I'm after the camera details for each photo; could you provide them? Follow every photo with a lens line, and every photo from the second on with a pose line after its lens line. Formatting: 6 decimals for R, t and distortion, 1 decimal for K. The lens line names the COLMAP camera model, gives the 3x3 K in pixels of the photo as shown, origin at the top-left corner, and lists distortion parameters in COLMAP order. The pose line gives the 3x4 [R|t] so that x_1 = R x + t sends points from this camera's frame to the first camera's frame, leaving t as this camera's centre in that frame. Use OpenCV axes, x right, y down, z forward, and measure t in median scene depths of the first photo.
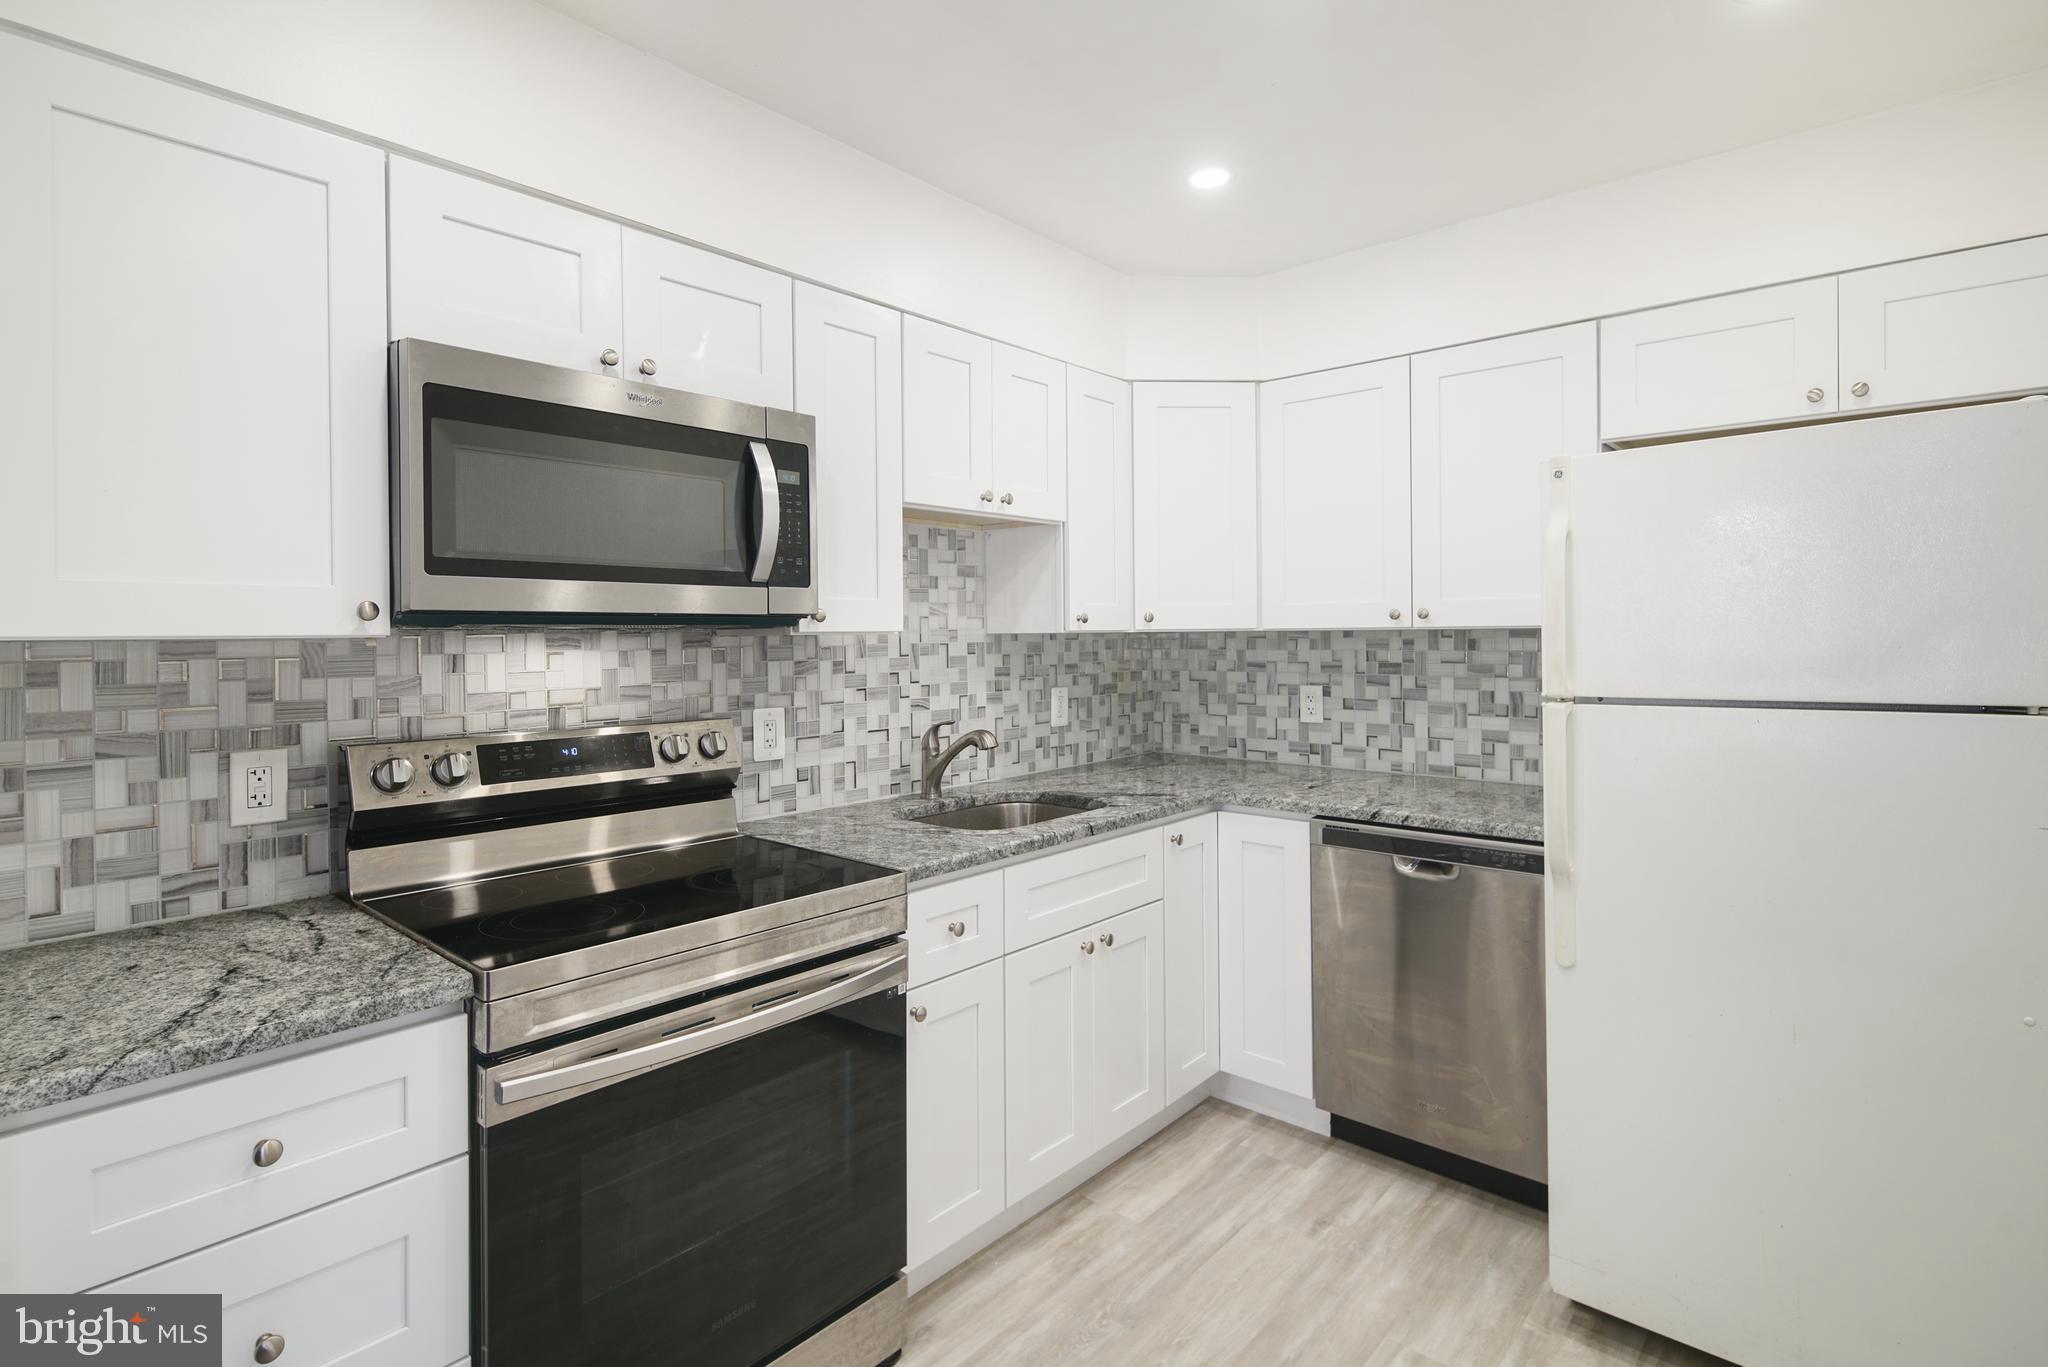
lens RADIAL K [[1006.6, 0, 1020.6], [0, 1006.6, 635.0], [0, 0, 1]] dist [0.000973, 0.000058]
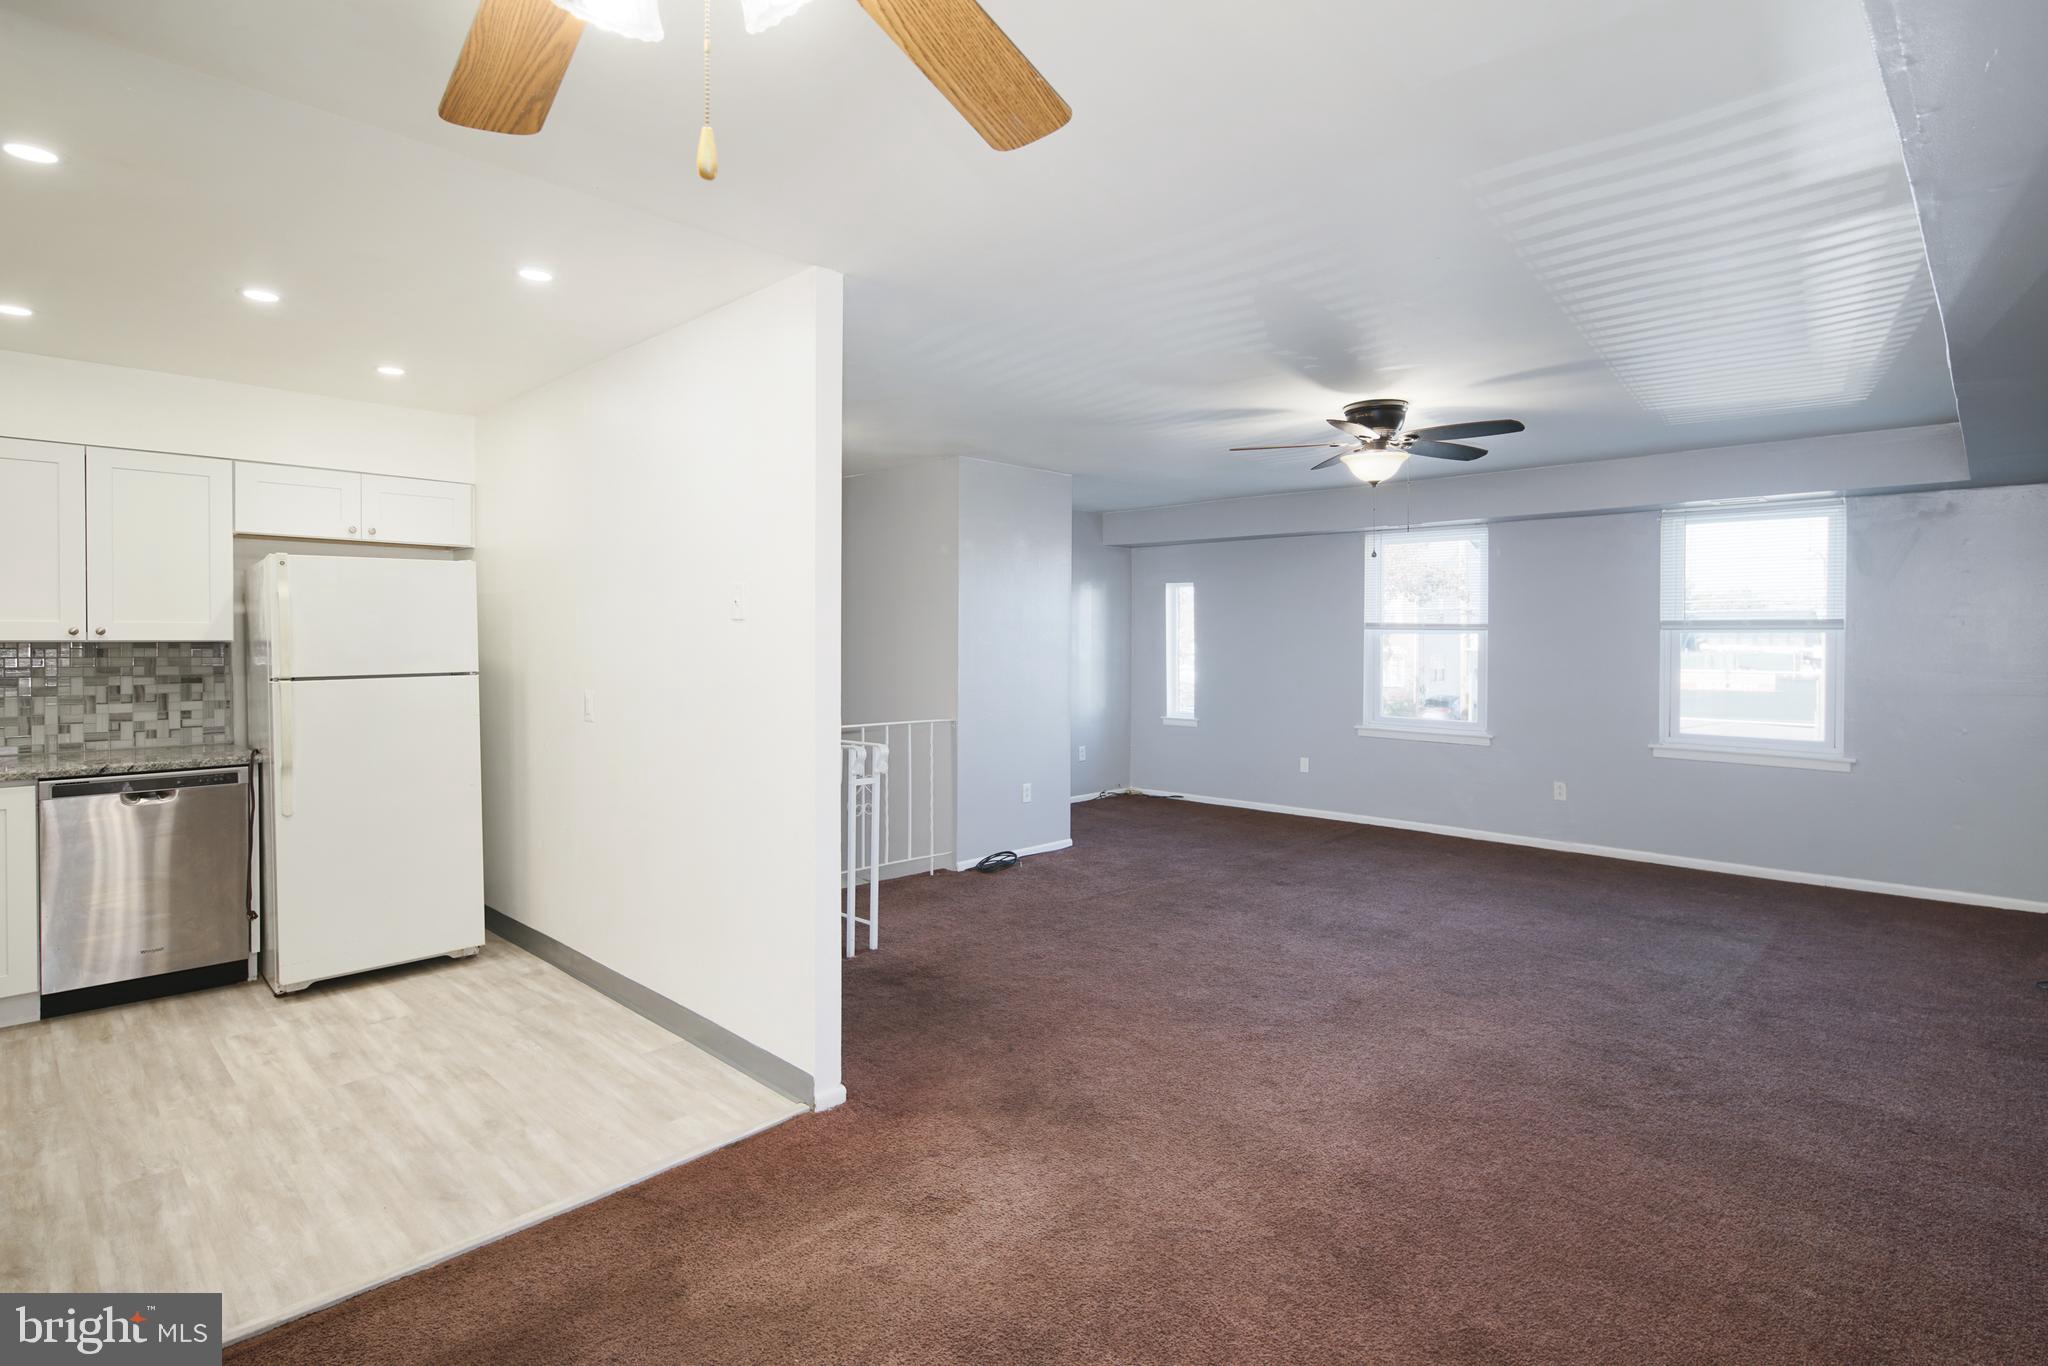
lens RADIAL K [[1019.5, 0, 1008.9], [0, 1019.5, 652.4], [0, 0, 1]] dist [-0.000977, -0.000661]
pose [[0.058617, -0.004952, 0.998268, -1.215210], [-0.000686, 0.999987, 0.005000, 0.000978], [-0.998280, -0.000978, 0.058613, -0.462438]]
